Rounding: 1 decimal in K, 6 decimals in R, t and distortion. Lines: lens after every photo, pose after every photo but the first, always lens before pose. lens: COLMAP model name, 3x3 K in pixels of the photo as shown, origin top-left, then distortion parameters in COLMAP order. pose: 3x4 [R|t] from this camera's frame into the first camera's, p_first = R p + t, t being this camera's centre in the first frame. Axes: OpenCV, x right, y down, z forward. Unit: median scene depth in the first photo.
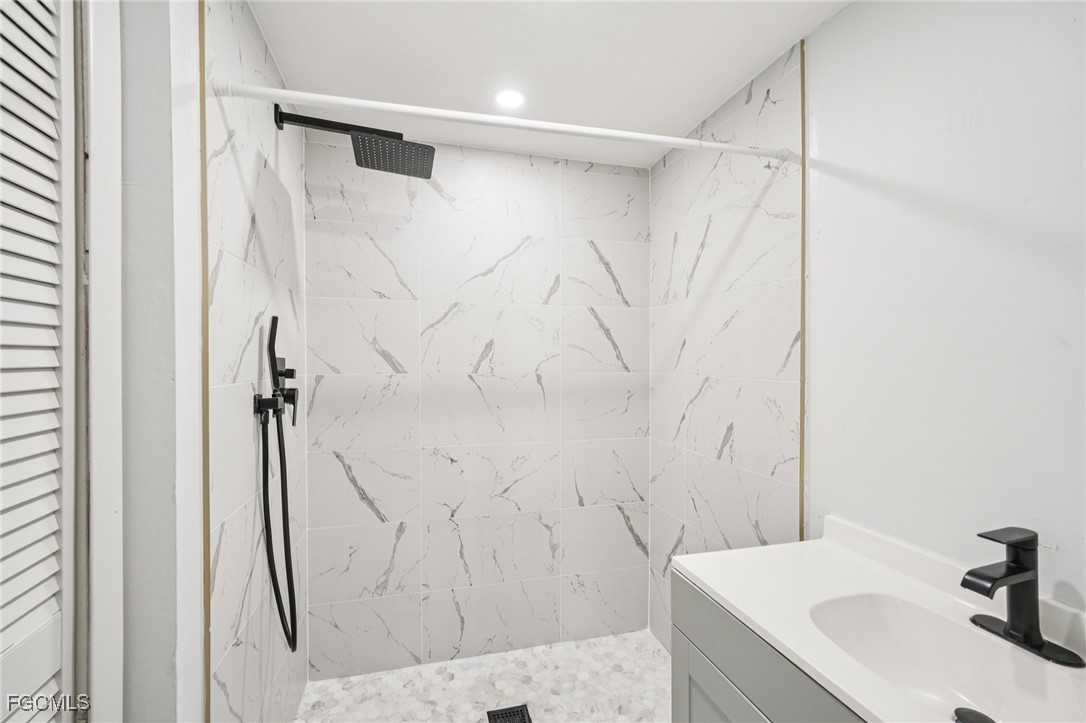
lens RADIAL K [[479.0, 0, 541.5], [0, 479.0, 359.9], [0, 0, 1]] dist [-0.013847, 0.006363]
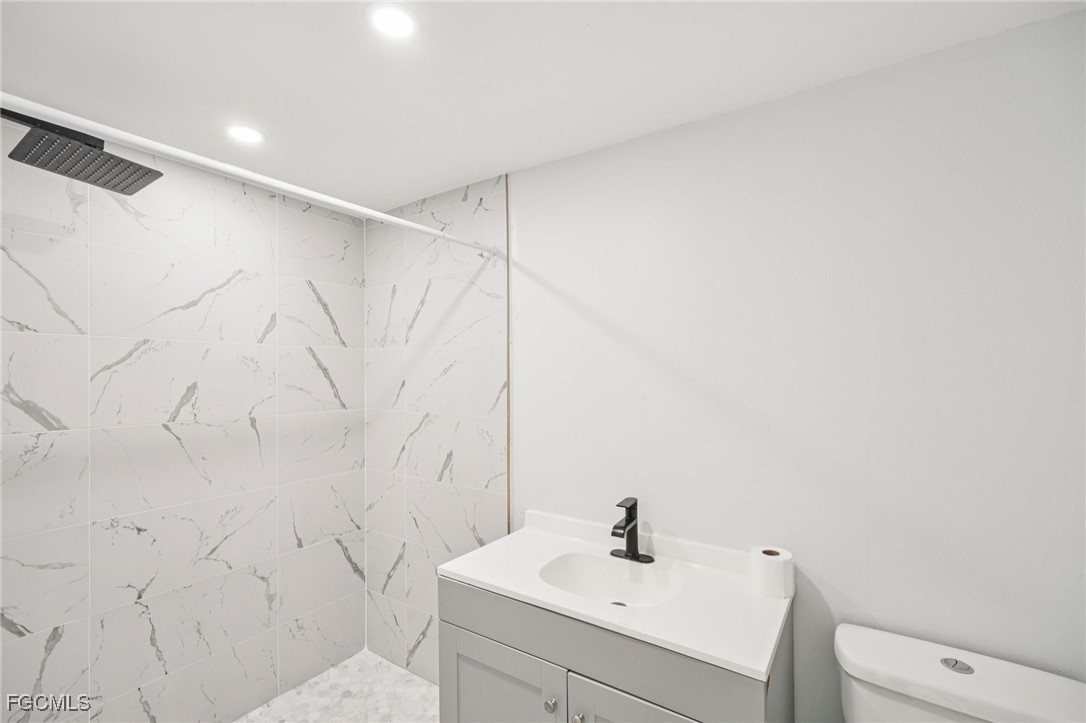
lens RADIAL K [[479.0, 0, 540.2], [0, 479.0, 362.3], [0, 0, 1]] dist [-0.013847, 0.006363]
pose [[0.750083, 0.009977, 0.661269, -0.216364], [0.004460, 0.999787, -0.020144, -0.060919], [-0.661329, 0.018059, 0.749878, -0.081520]]
